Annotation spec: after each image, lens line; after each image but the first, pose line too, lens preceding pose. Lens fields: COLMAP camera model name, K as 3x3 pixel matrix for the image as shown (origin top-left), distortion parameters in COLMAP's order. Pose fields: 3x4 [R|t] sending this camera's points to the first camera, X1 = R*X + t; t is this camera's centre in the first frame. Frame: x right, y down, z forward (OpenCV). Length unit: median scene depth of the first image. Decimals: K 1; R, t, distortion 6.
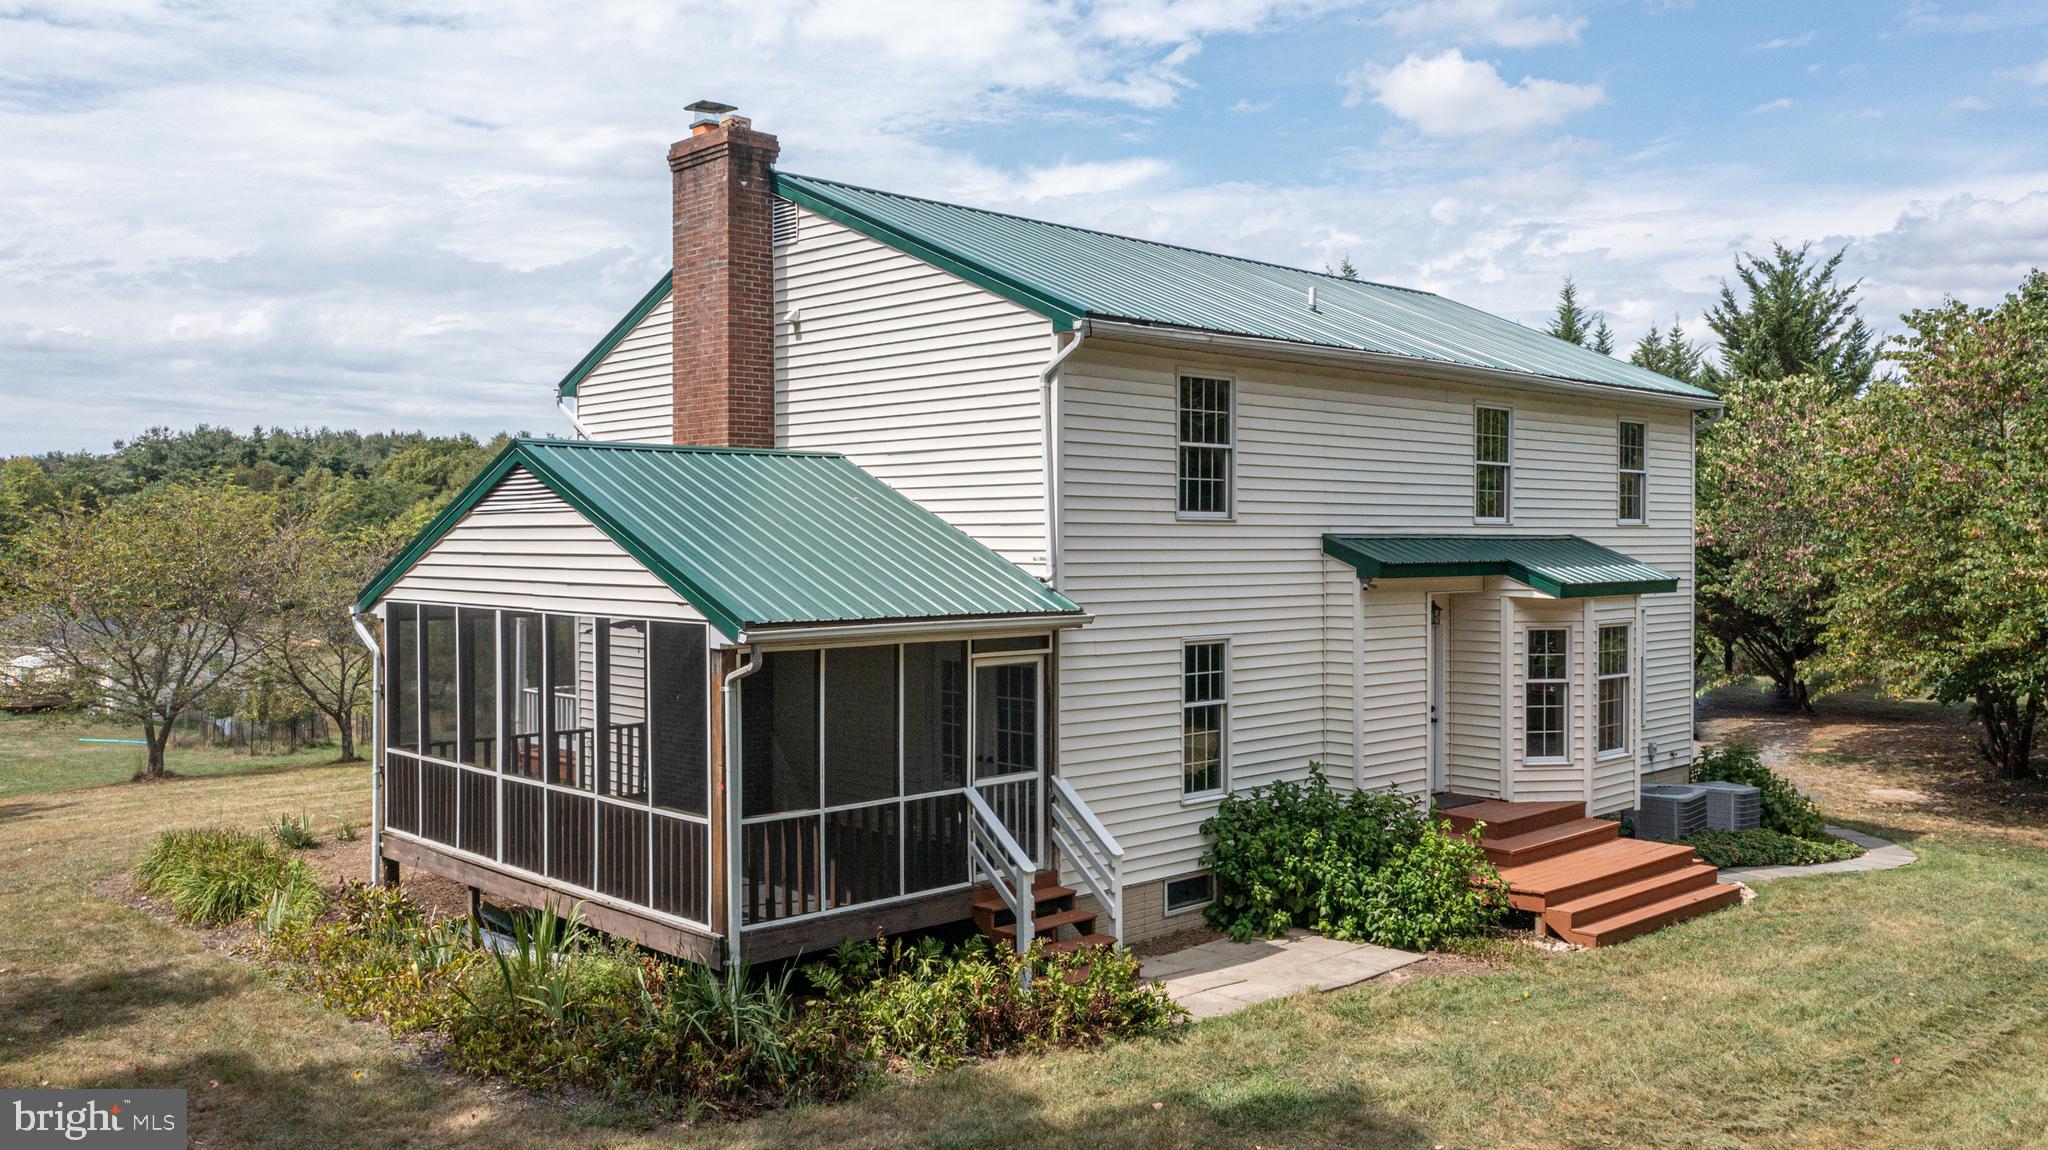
lens RADIAL K [[1630.5, 0, 1033.8], [0, 1630.5, 574.4], [0, 0, 1]] dist [-0.006280, 0.011796]
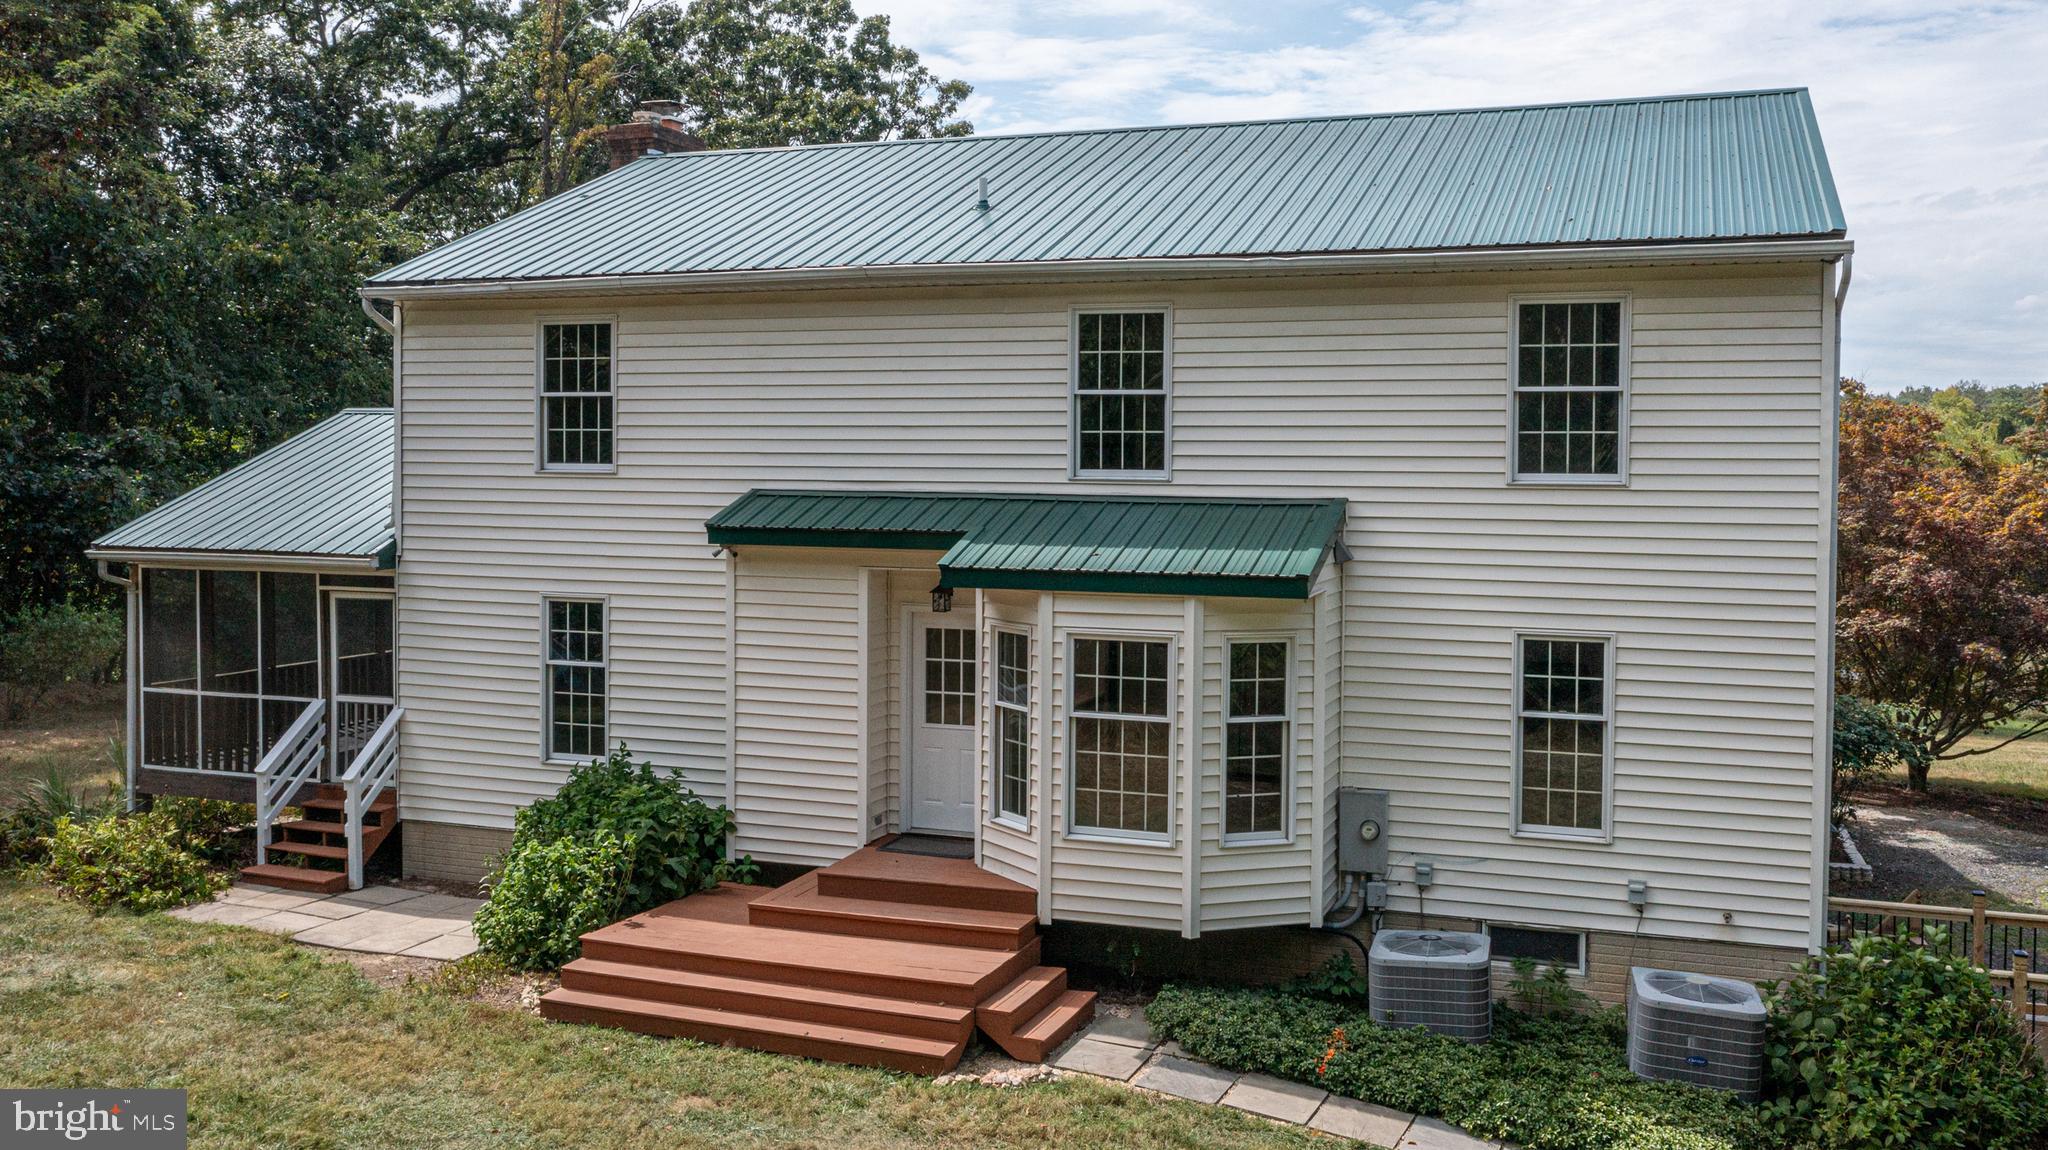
lens RADIAL K [[1630.5, 0, 1031.9], [0, 1630.5, 561.7], [0, 0, 1]] dist [-0.006280, 0.011796]
pose [[0.468363, 0.066163, -0.881055, 0.995664], [-0.025310, 0.997788, 0.061474, -0.043302], [0.883174, -0.006493, 0.469001, 0.729553]]
